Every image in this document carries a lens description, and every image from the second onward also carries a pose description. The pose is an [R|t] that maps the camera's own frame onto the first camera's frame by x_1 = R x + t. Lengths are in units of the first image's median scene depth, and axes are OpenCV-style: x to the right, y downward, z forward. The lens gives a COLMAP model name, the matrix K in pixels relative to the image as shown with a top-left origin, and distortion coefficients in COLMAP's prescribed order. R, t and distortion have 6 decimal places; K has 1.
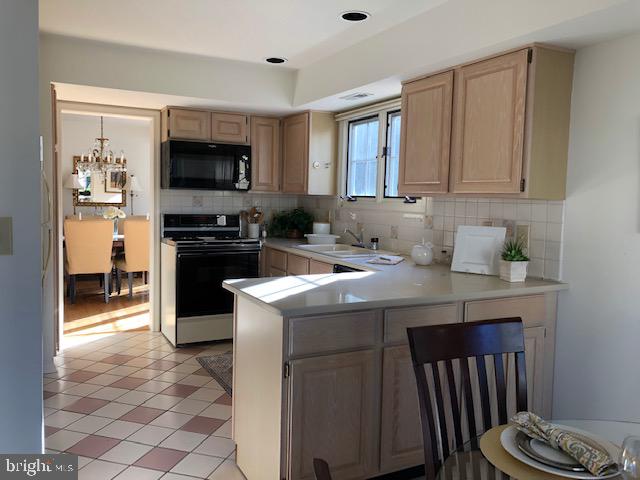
lens RADIAL K [[526.7, 0, 321.9], [0, 526.7, 233.9], [0, 0, 1]] dist [0.028030, -0.007931]
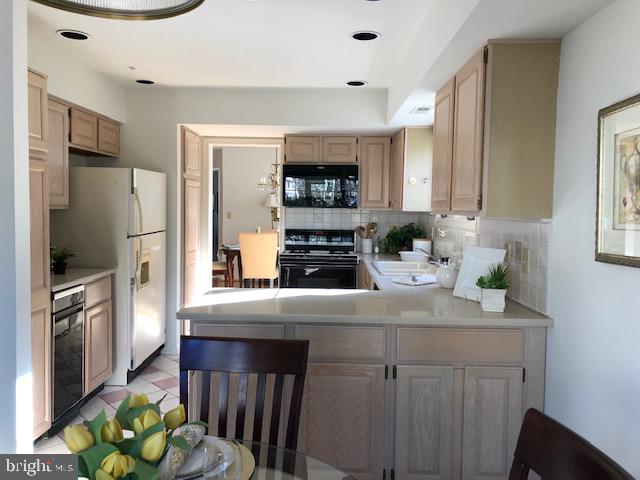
lens RADIAL K [[526.7, 0, 321.4], [0, 526.7, 243.6], [0, 0, 1]] dist [0.028030, -0.007931]
pose [[0.872801, 0.022558, -0.487554, 0.323446], [-0.026505, 0.999648, -0.001198, -0.008272], [0.487356, 0.013968, 0.873092, 0.055615]]
